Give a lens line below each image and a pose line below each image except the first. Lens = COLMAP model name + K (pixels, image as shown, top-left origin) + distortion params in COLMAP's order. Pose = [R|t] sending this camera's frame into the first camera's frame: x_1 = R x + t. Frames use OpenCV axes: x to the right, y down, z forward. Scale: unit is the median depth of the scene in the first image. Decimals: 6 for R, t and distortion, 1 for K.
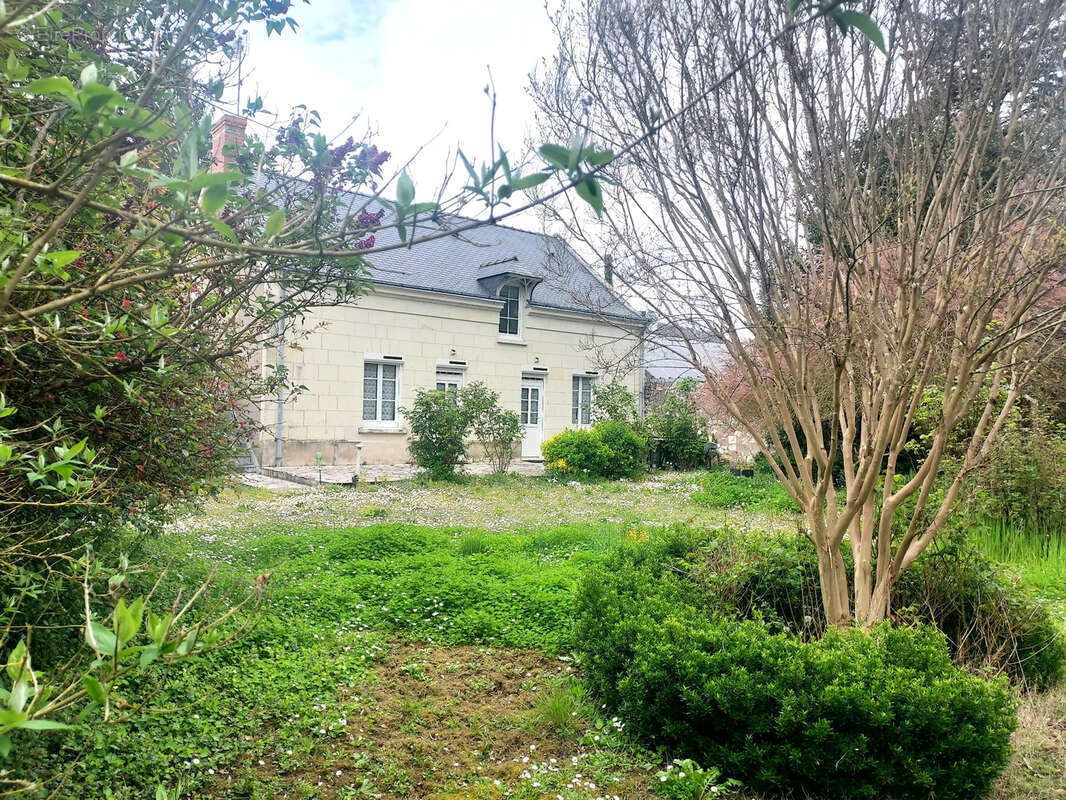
lens RADIAL K [[765.2, 0, 534.6], [0, 765.2, 401.7], [0, 0, 1]] dist [0.021824, -0.000552]
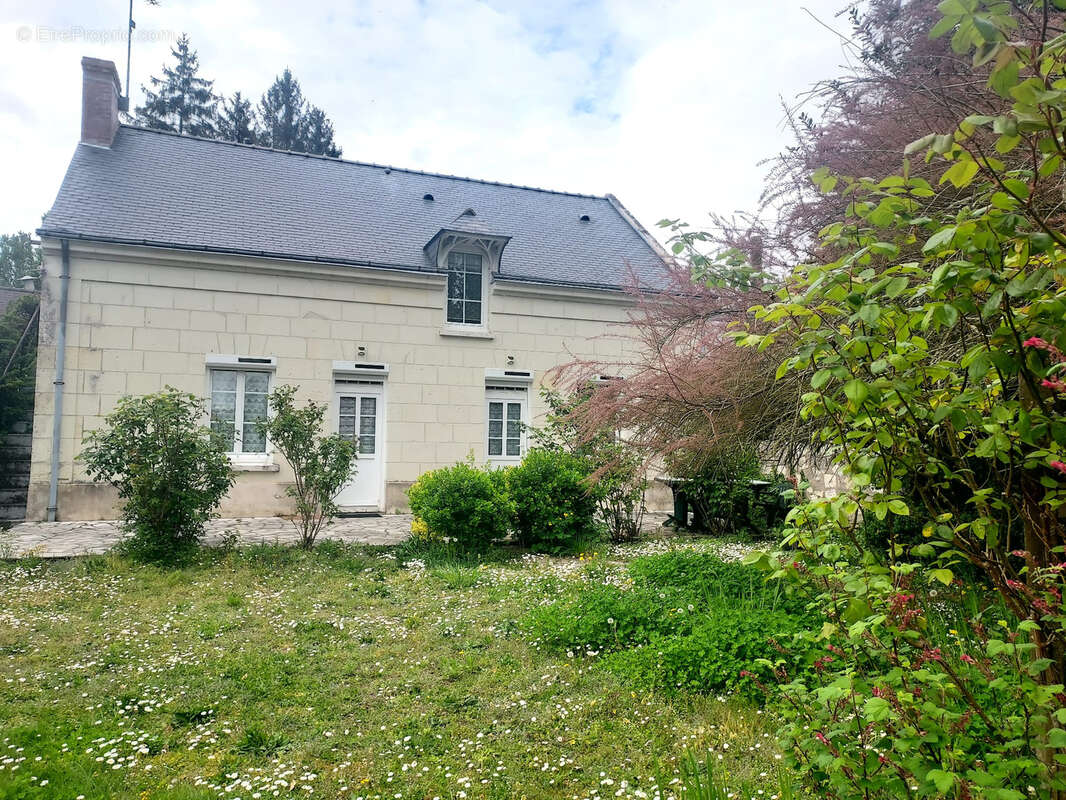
lens RADIAL K [[765.2, 0, 534.6], [0, 765.2, 401.7], [0, 0, 1]] dist [0.021824, -0.000552]
pose [[0.952340, -0.028129, -0.303738, 0.934566], [0.015218, 0.998880, -0.044793, 0.049866], [0.304658, 0.038036, 0.951702, 1.530894]]
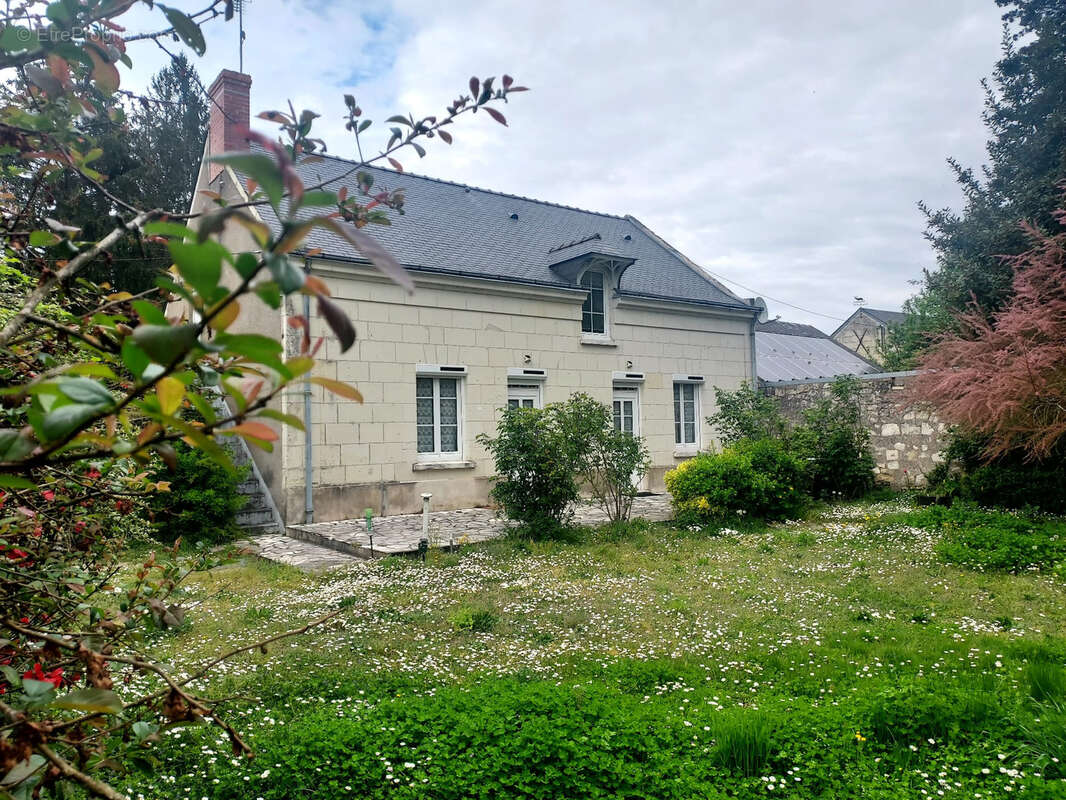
lens RADIAL K [[765.1, 0, 533.0], [0, 765.1, 400.0], [0, 0, 1]] dist [0.024099, -0.005372]
pose [[0.998171, -0.049163, -0.035192, -0.290506], [0.048228, 0.998473, -0.026939, -0.008409], [0.036463, 0.025192, 0.999017, 0.893047]]
